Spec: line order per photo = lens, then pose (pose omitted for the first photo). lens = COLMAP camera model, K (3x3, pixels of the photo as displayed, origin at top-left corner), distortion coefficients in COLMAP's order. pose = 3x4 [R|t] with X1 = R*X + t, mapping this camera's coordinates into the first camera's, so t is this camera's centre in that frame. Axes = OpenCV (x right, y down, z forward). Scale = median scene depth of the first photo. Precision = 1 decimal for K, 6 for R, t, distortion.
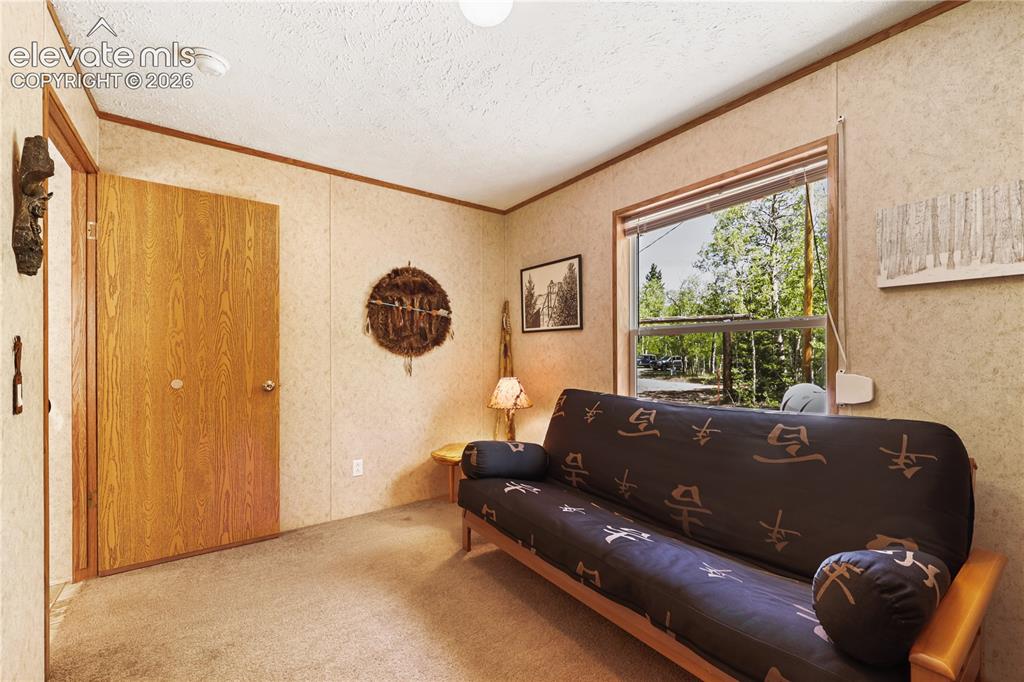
lens RADIAL K [[421.3, 0, 513.0], [0, 421.3, 348.3], [0, 0, 1]] dist [0.000768, 0.000046]
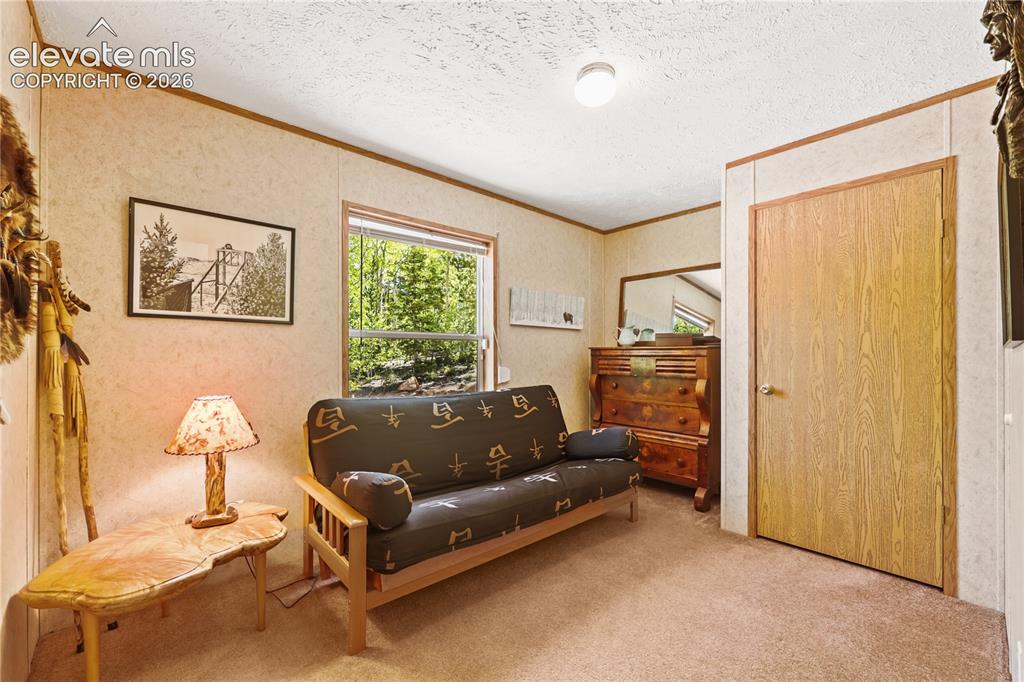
lens RADIAL K [[414.8, 0, 512.0], [0, 414.8, 341.0], [0, 0, 1]] dist [0.000329, 0.000028]
pose [[-0.107134, 0.006490, 0.994223, -0.614303], [-0.038297, 0.999210, -0.010649, -0.020047], [-0.993507, -0.039217, -0.106800, 0.637008]]
